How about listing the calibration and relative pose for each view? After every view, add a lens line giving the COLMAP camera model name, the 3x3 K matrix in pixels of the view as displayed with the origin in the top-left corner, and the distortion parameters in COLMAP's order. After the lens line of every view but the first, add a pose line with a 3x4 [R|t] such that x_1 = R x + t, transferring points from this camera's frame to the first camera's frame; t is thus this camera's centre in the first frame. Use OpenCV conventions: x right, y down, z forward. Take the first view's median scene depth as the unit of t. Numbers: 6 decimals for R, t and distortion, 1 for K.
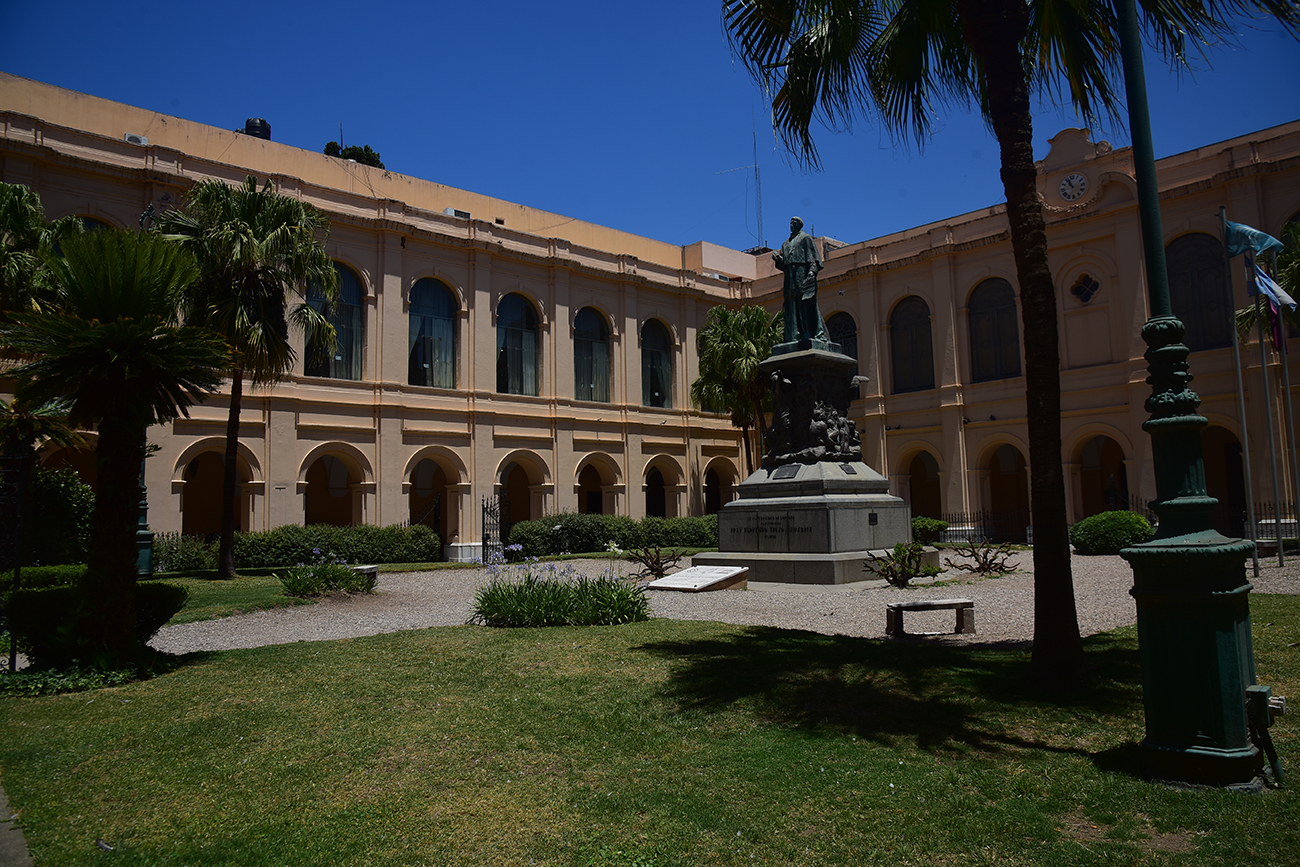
lens RADIAL K [[895.5, 0, 664.3], [0, 895.5, 423.5], [0, 0, 1]] dist [-0.116616, 0.066999]
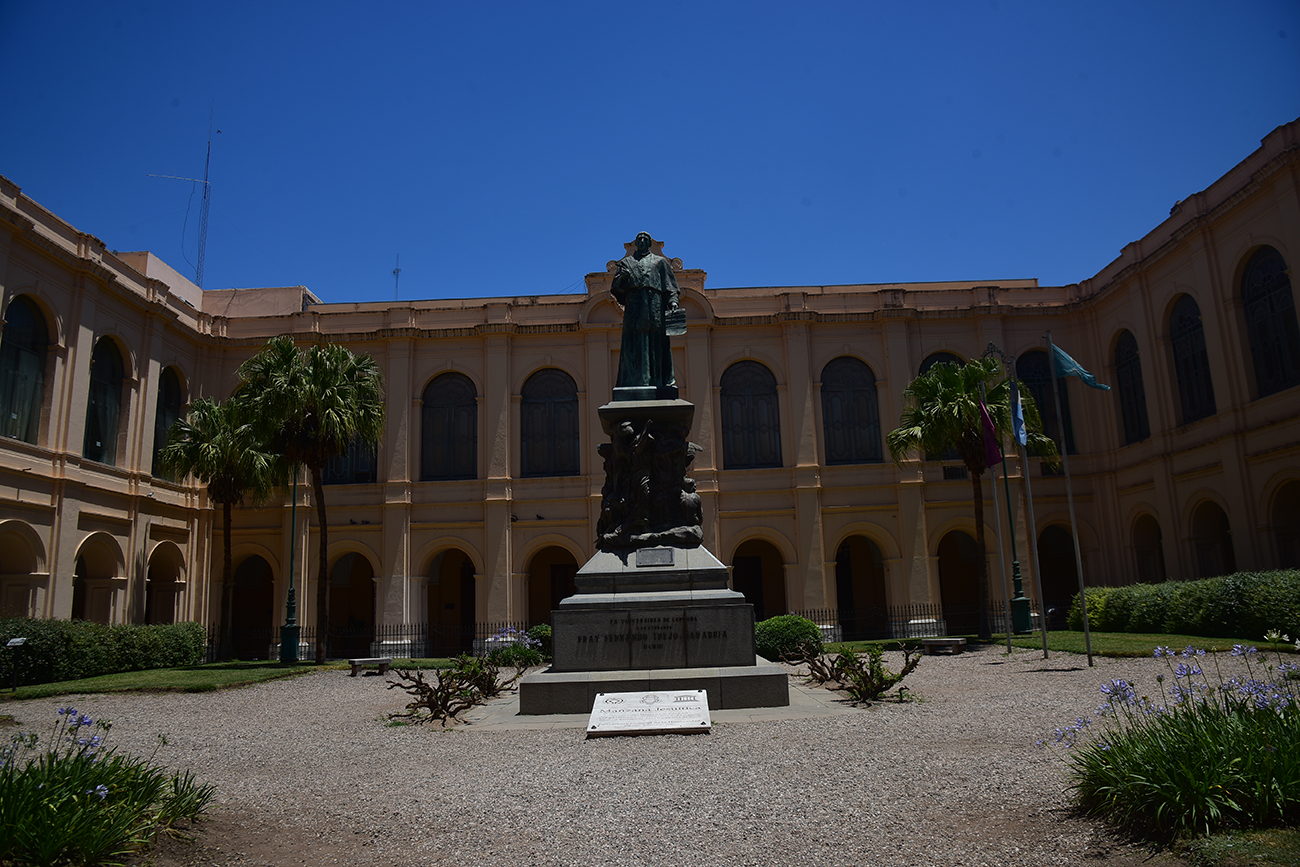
lens RADIAL K [[895.5, 0, 664.3], [0, 895.5, 423.5], [0, 0, 1]] dist [-0.116616, 0.066999]
pose [[0.679976, 0.152315, 0.717240, -0.213558], [-0.059645, 0.986435, -0.152936, 0.030523], [-0.730805, 0.061213, 0.679836, 0.257241]]
